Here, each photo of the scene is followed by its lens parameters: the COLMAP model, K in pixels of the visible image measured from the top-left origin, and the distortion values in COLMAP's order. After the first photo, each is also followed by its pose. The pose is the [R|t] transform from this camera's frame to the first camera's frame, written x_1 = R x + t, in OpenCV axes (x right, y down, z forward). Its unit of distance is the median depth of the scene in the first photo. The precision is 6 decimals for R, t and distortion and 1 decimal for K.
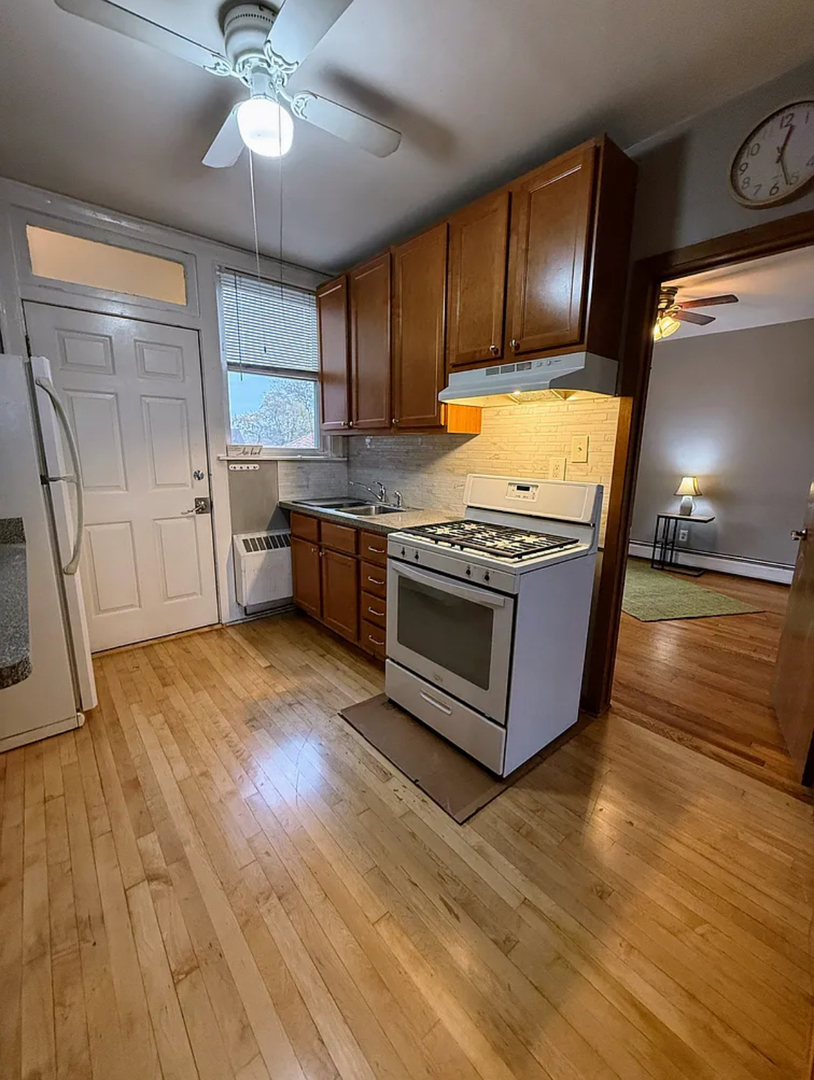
lens RADIAL K [[429.7, 0, 403.1], [0, 429.7, 533.1], [0, 0, 1]] dist [-0.000144, 0.000023]
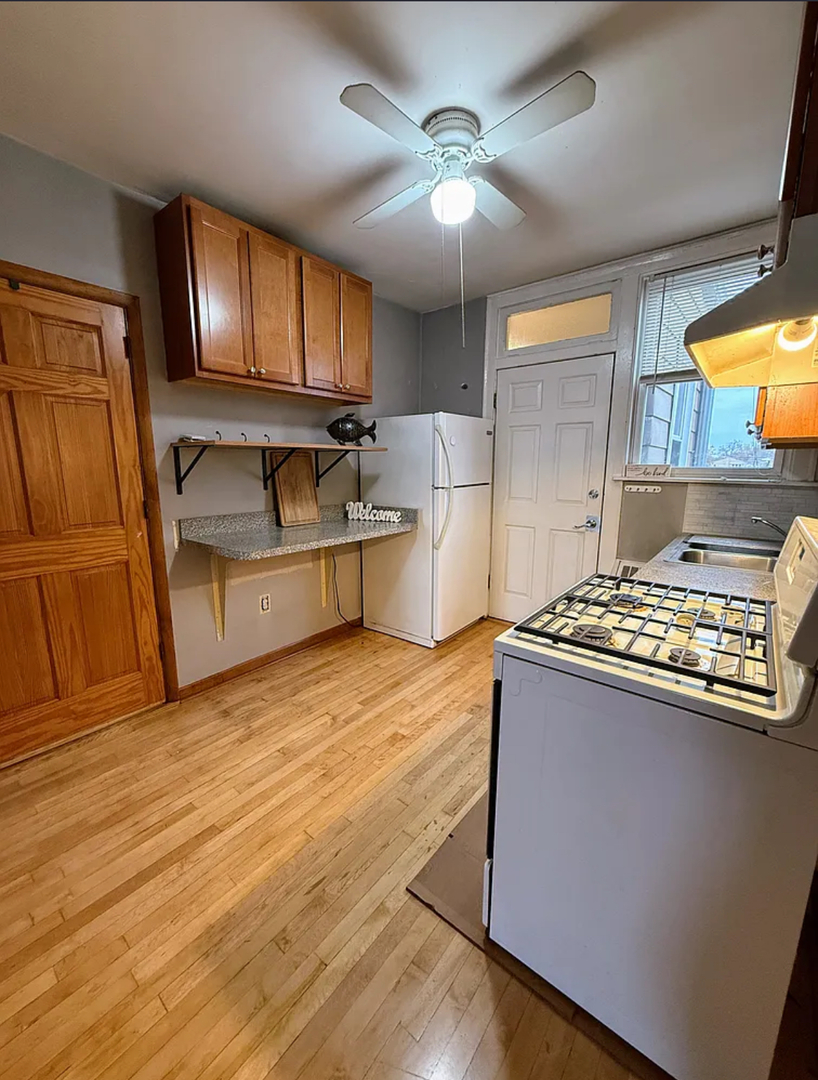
lens RADIAL K [[429.7, 0, 409.0], [0, 429.7, 540.8], [0, 0, 1]] dist [-0.000144, 0.000023]
pose [[0.191086, 0.160436, -0.968373, 0.714437], [-0.189819, 0.973969, 0.123907, -0.107622], [0.963045, 0.160139, 0.216565, 0.567606]]
